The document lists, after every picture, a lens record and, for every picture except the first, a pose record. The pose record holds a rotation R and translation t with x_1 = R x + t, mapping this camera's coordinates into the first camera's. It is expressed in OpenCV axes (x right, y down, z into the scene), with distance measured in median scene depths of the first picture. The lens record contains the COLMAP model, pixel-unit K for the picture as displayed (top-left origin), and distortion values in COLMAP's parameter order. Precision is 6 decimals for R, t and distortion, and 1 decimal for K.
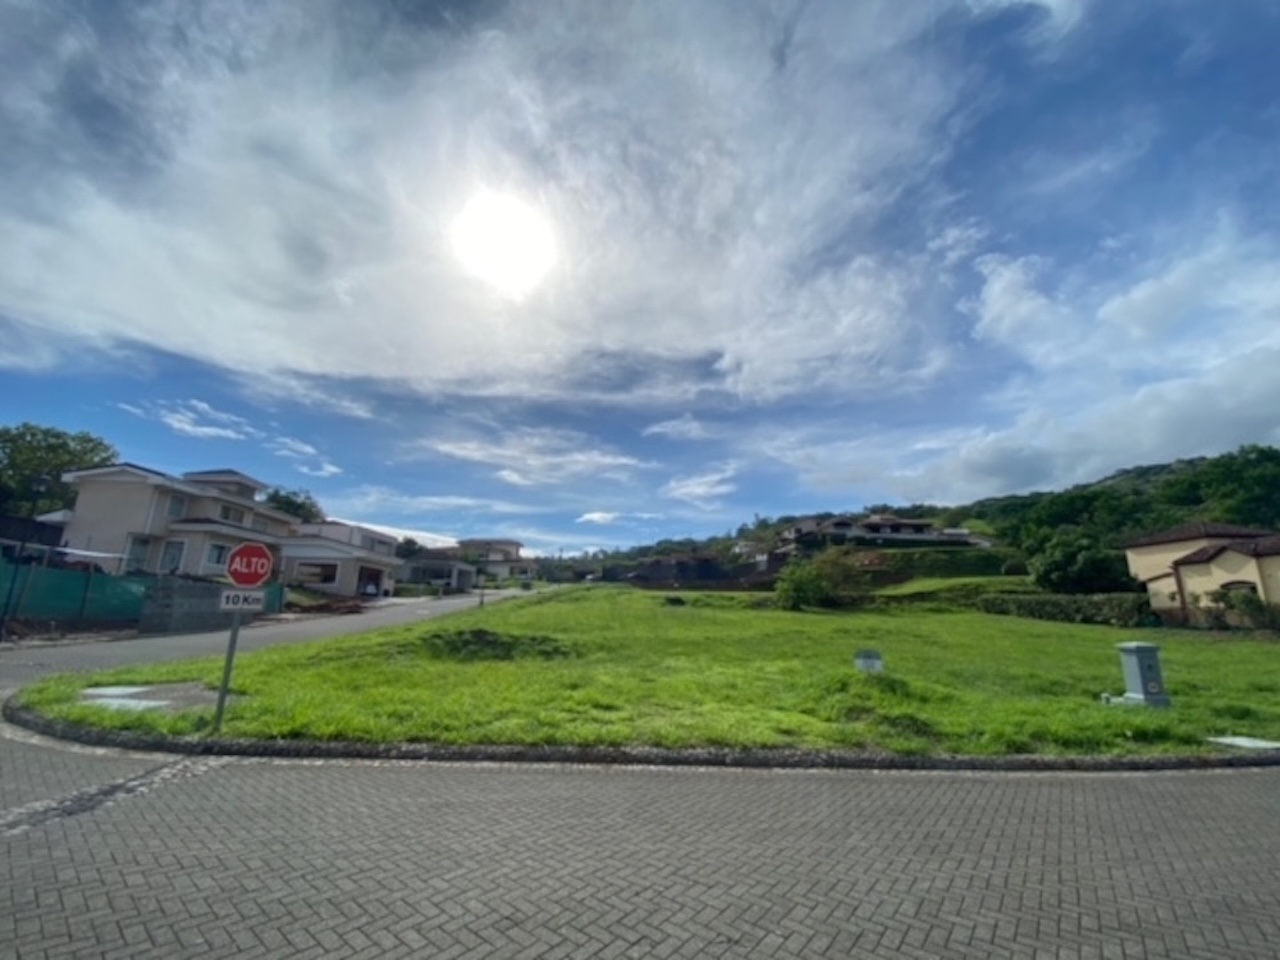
lens RADIAL K [[529.3, 0, 614.9], [0, 529.3, 492.7], [0, 0, 1]] dist [-0.008547, -0.010796]
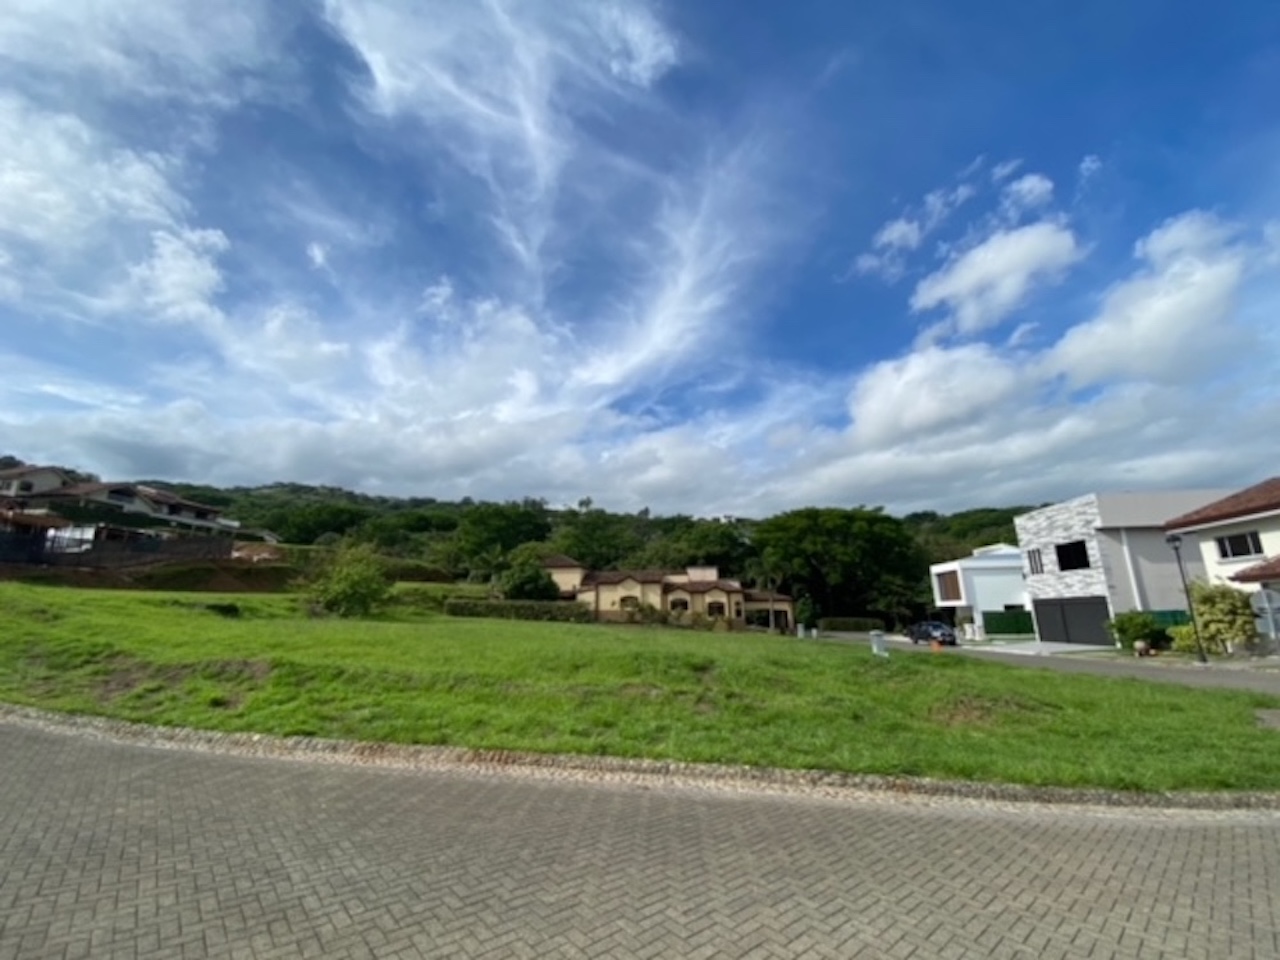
lens RADIAL K [[529.3, 0, 649.0], [0, 529.3, 493.5], [0, 0, 1]] dist [-0.008547, -0.010796]
pose [[0.073755, 0.193714, 0.978282, -0.069285], [-0.203002, 0.963332, -0.175449, 0.014390], [-0.976397, -0.185652, 0.110375, 0.081911]]
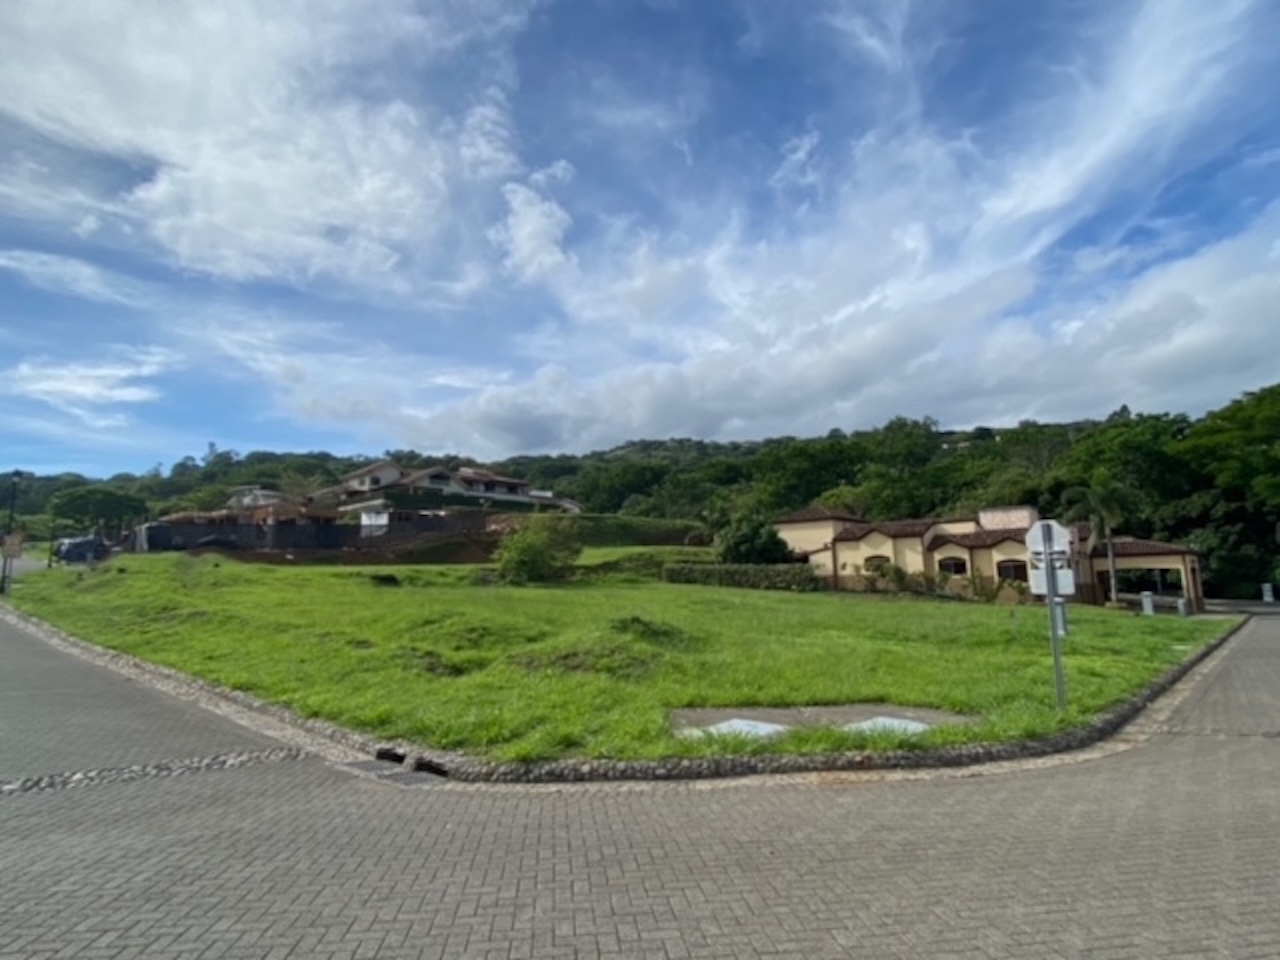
lens RADIAL K [[742.0, 0, 640.5], [0, 742.0, 499.1], [0, 0, 1]] dist [0.016499, -0.012197]
pose [[0.666051, 0.054244, 0.743931, -0.060834], [-0.127847, 0.990895, 0.042212, 0.003176], [-0.734868, -0.123225, 0.666922, 0.020680]]
